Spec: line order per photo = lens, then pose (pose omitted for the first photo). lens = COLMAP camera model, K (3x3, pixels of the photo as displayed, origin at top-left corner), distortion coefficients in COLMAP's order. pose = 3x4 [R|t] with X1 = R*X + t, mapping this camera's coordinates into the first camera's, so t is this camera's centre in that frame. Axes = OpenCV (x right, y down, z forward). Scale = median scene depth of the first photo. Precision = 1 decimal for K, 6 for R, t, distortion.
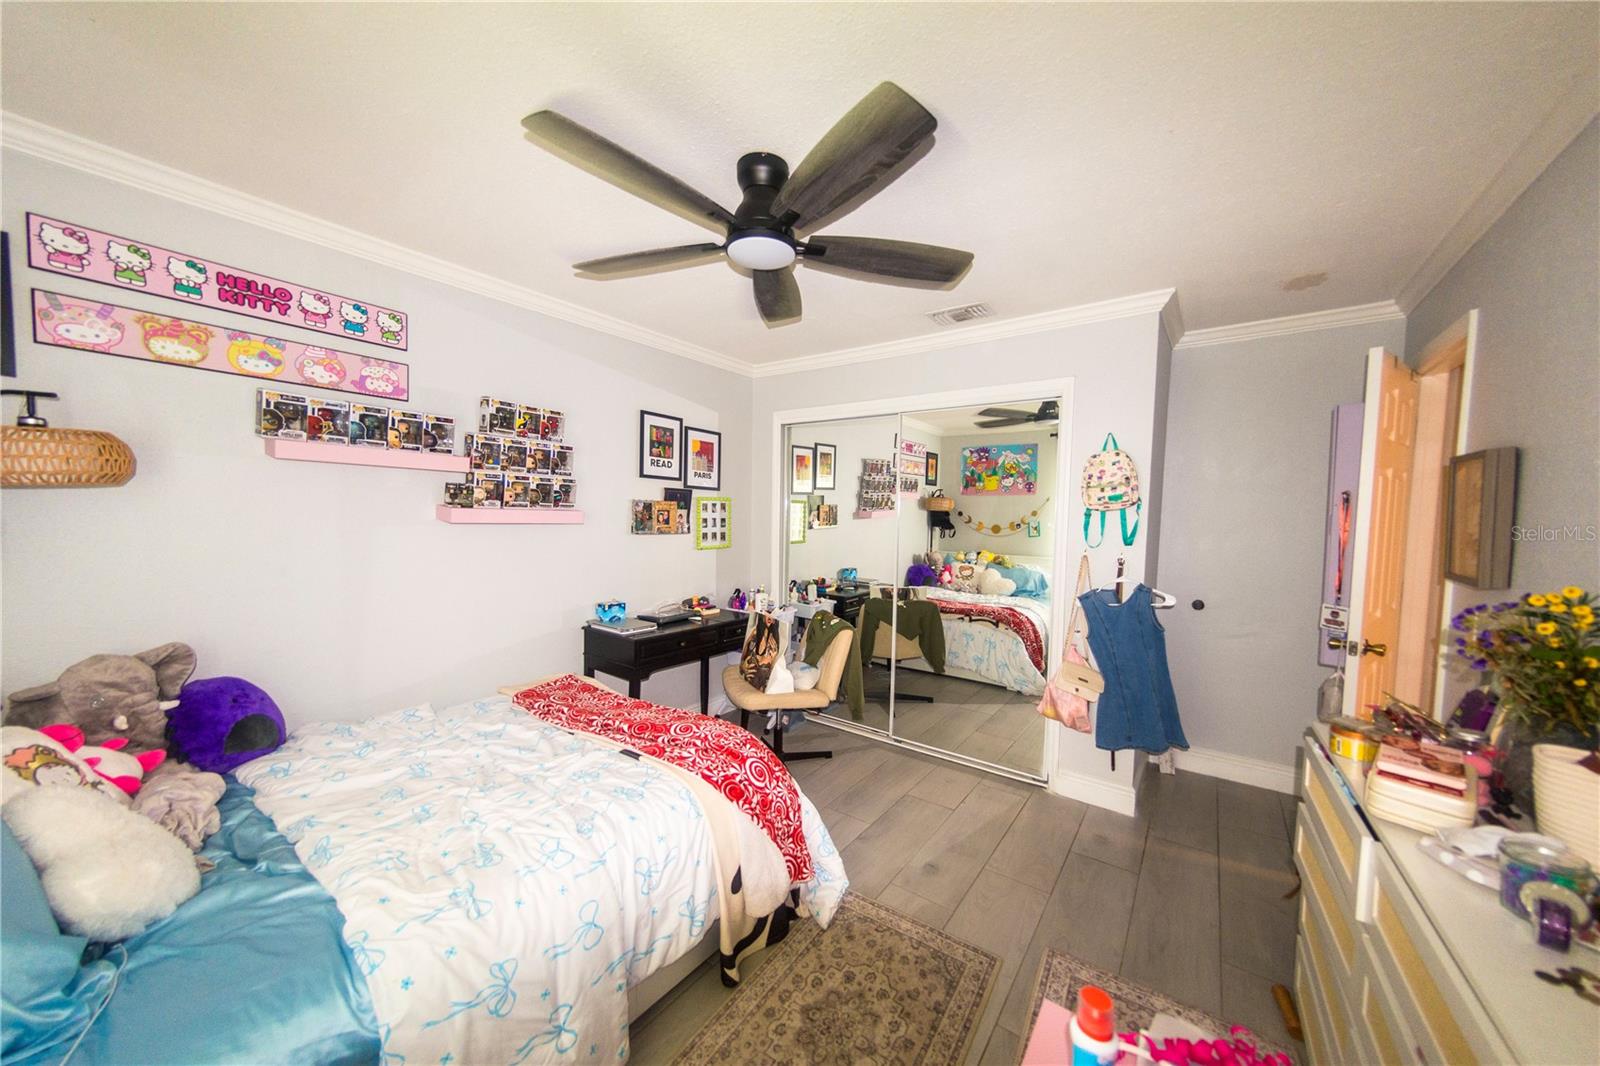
lens RADIAL K [[560.9, 0, 804.2], [0, 560.9, 536.4], [0, 0, 1]] dist [0.004128, -0.000217]
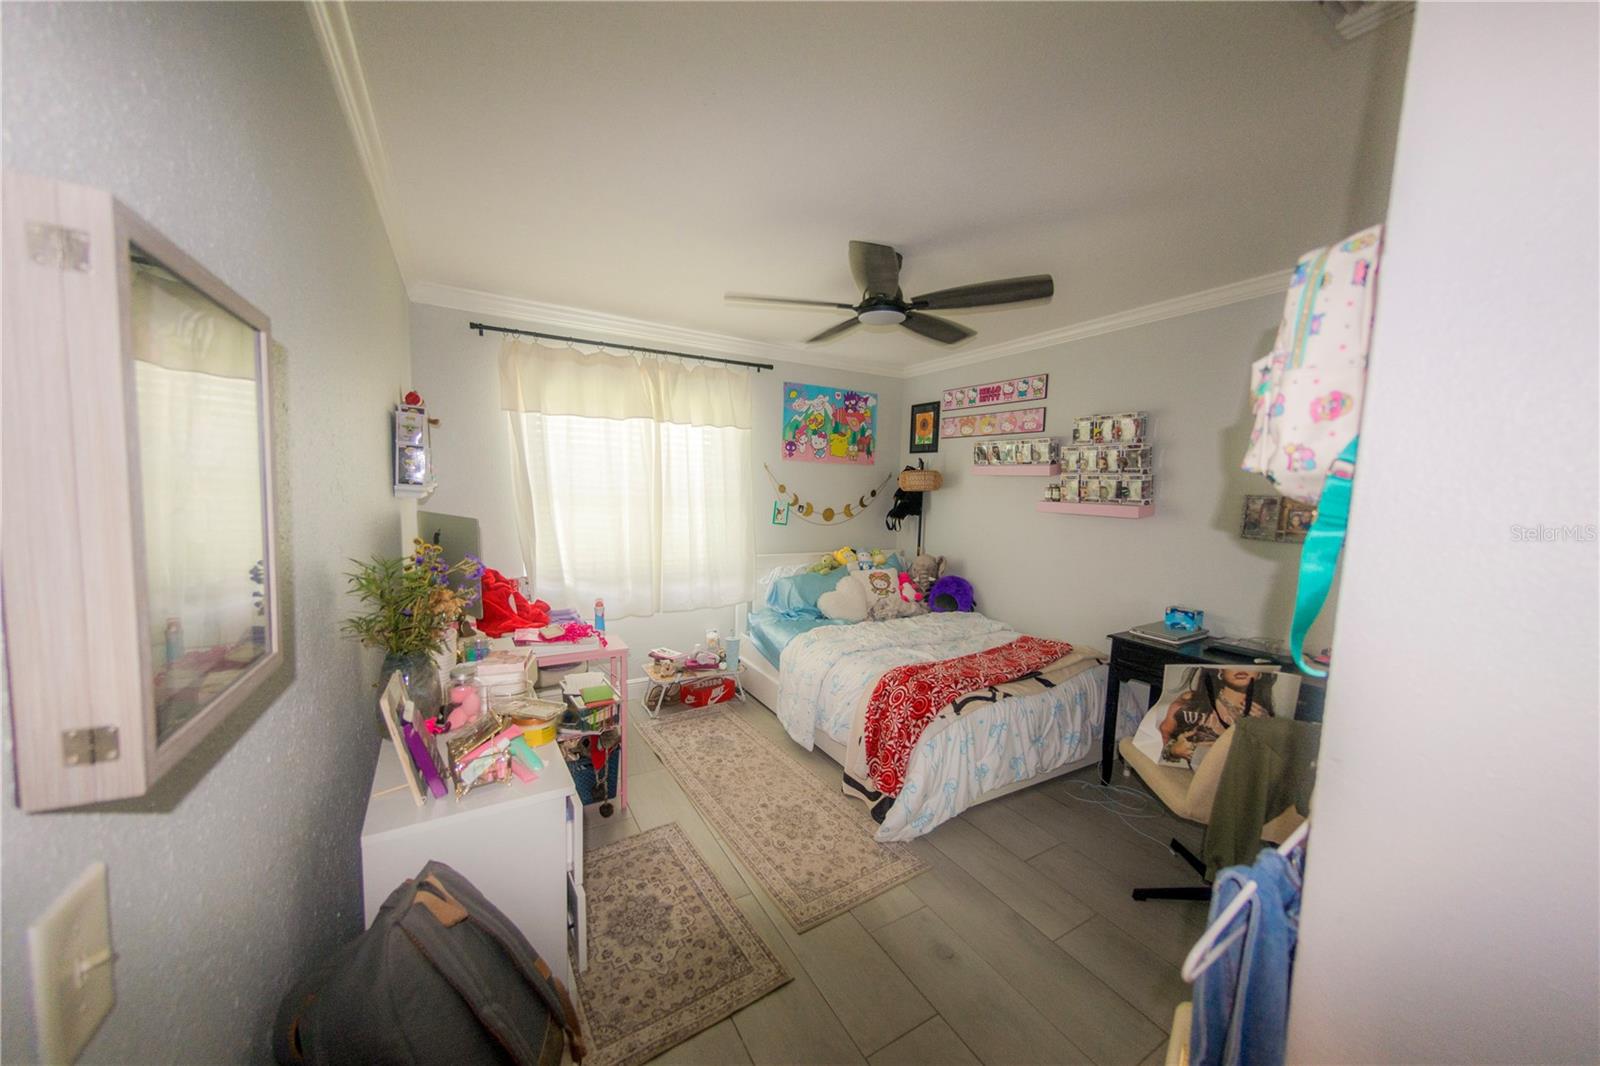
lens RADIAL K [[560.9, 0, 798.8], [0, 560.9, 541.3], [0, 0, 1]] dist [0.004128, -0.000217]
pose [[-0.392149, 0.048436, -0.918625, 0.663398], [-0.083796, 0.992580, 0.088107, -0.016816], [0.916077, 0.111528, -0.385181, 0.698377]]
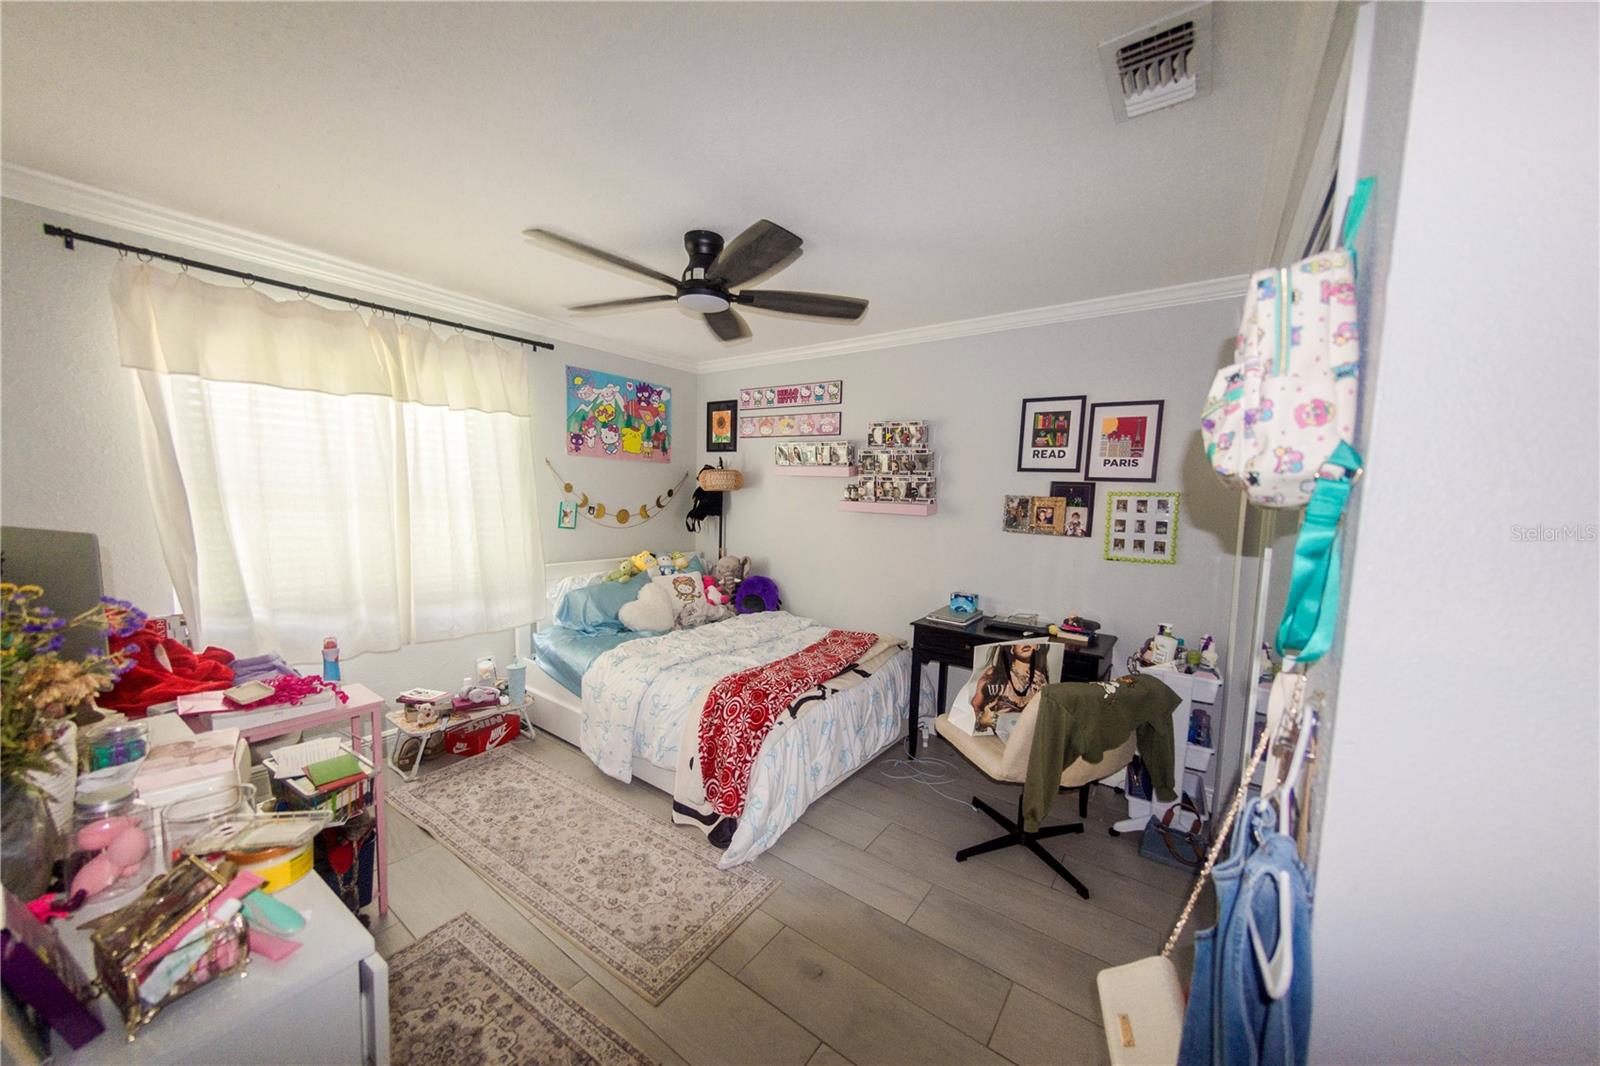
lens RADIAL K [[560.9, 0, 801.3], [0, 560.9, 543.3], [0, 0, 1]] dist [0.004128, -0.000217]
pose [[0.009103, 0.059035, -0.998214, 0.627820], [-0.079021, 0.995176, 0.058135, -0.011649], [0.996831, 0.078351, 0.013724, 0.616680]]
